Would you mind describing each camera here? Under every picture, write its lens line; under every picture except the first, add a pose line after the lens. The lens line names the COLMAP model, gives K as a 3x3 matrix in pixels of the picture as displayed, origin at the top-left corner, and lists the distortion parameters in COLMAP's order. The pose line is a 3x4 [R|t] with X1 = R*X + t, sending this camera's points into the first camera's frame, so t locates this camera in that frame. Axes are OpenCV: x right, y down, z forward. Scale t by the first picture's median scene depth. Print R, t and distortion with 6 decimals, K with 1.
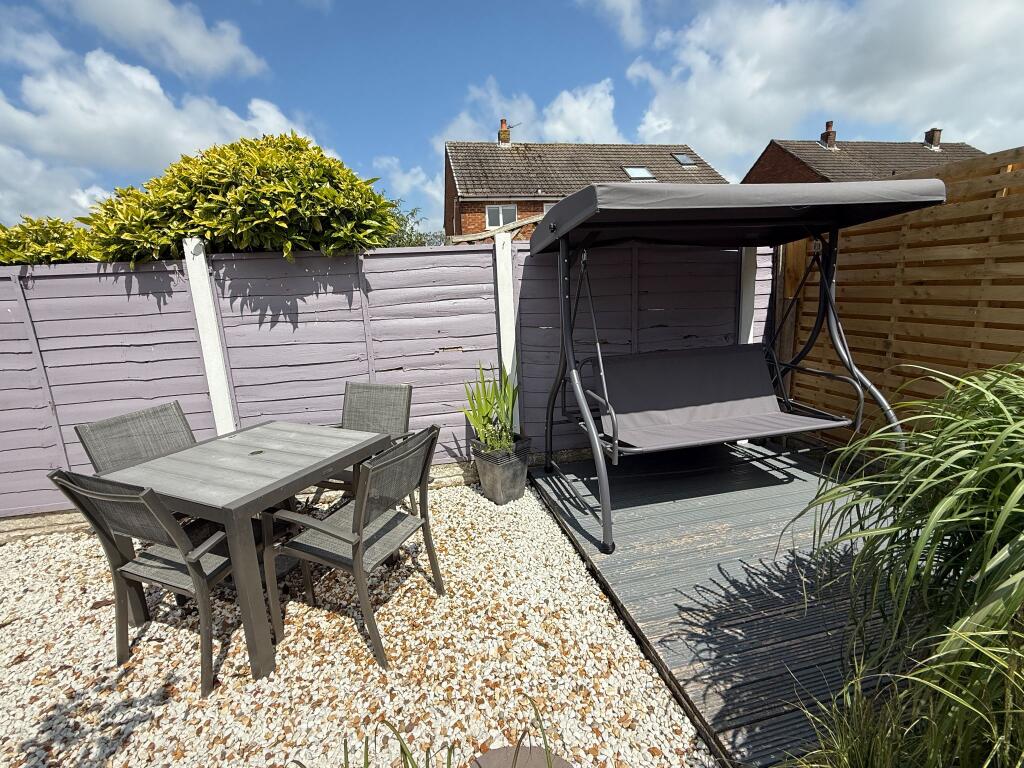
lens RADIAL K [[463.7, 0, 508.1], [0, 463.7, 385.5], [0, 0, 1]] dist [0.000724, 0.000039]
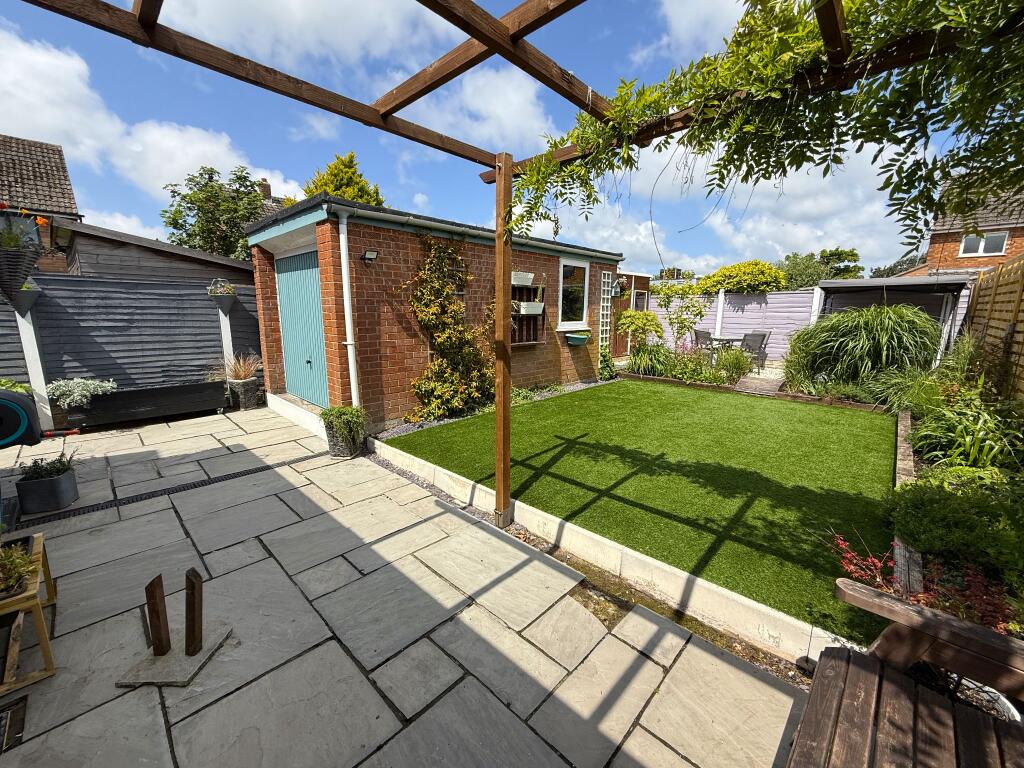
lens RADIAL K [[410.8, 0, 510.7], [0, 410.8, 385.1], [0, 0, 1]] dist [-0.000463, -0.000494]
pose [[0.553909, 0.205700, -0.806767, 0.215348], [-0.209093, 0.972312, 0.104350, 0.080759], [0.805894, 0.110889, 0.581583, -0.392418]]
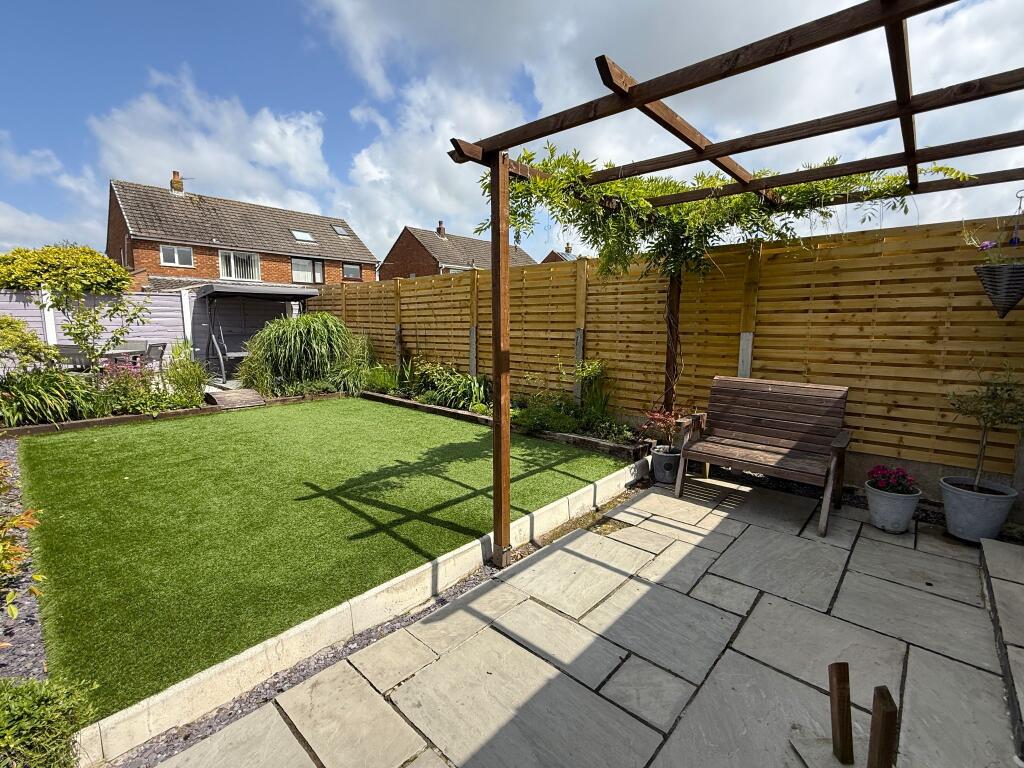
lens RADIAL K [[463.7, 0, 512.5], [0, 463.7, 383.5], [0, 0, 1]] dist [0.000724, 0.000039]
pose [[0.817089, -0.023785, 0.576021, -0.003786], [0.074174, 0.995182, -0.064124, 0.102500], [-0.571720, 0.095120, 0.814916, -0.433130]]
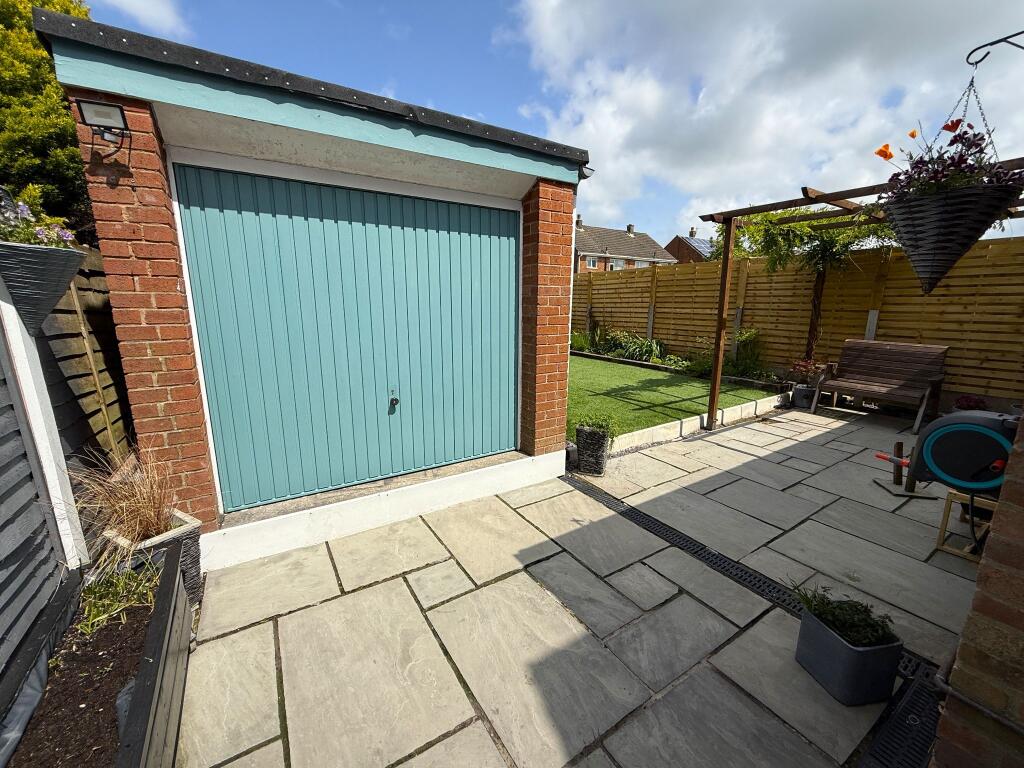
lens RADIAL K [[410.8, 0, 511.7], [0, 410.8, 384.4], [0, 0, 1]] dist [-0.000463, -0.000494]
pose [[0.938472, -0.018065, 0.344883, -0.141750], [0.022647, 0.999701, -0.009263, 0.124361], [-0.344612, 0.016504, 0.938600, -0.511214]]
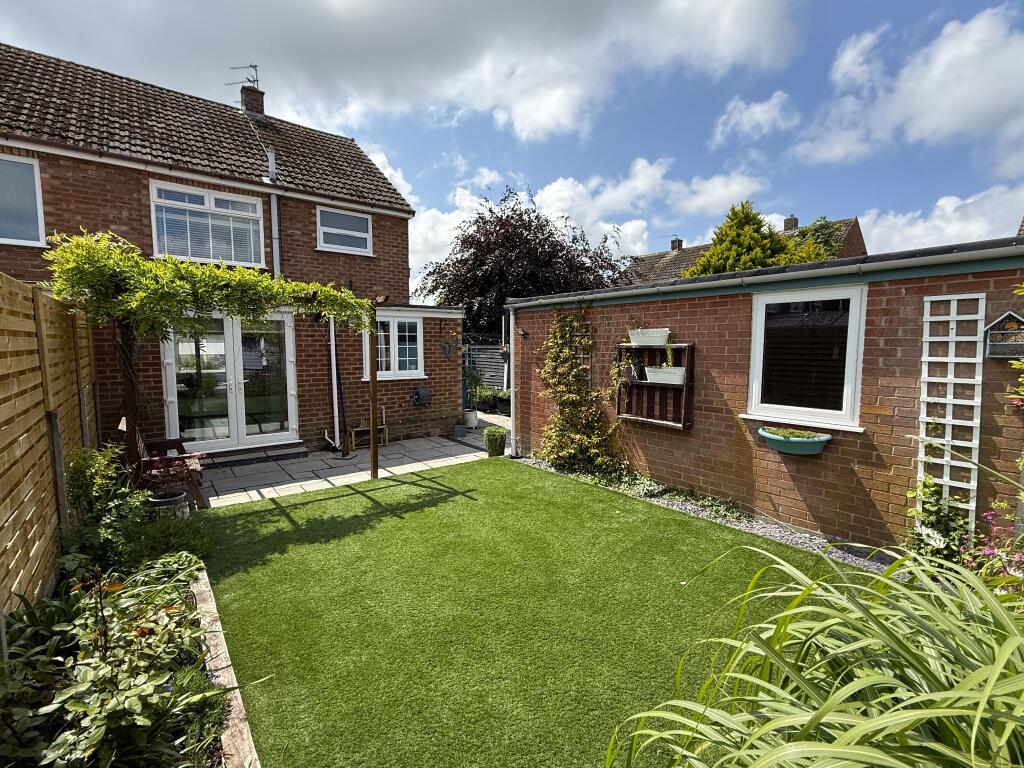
lens RADIAL K [[463.7, 0, 506.6], [0, 463.7, 382.3], [0, 0, 1]] dist [0.000724, 0.000039]
pose [[-0.906724, 0.077290, -0.414582, 0.136875], [-0.048727, 0.957278, 0.285033, -0.025478], [0.418901, 0.278647, -0.864221, 0.035432]]
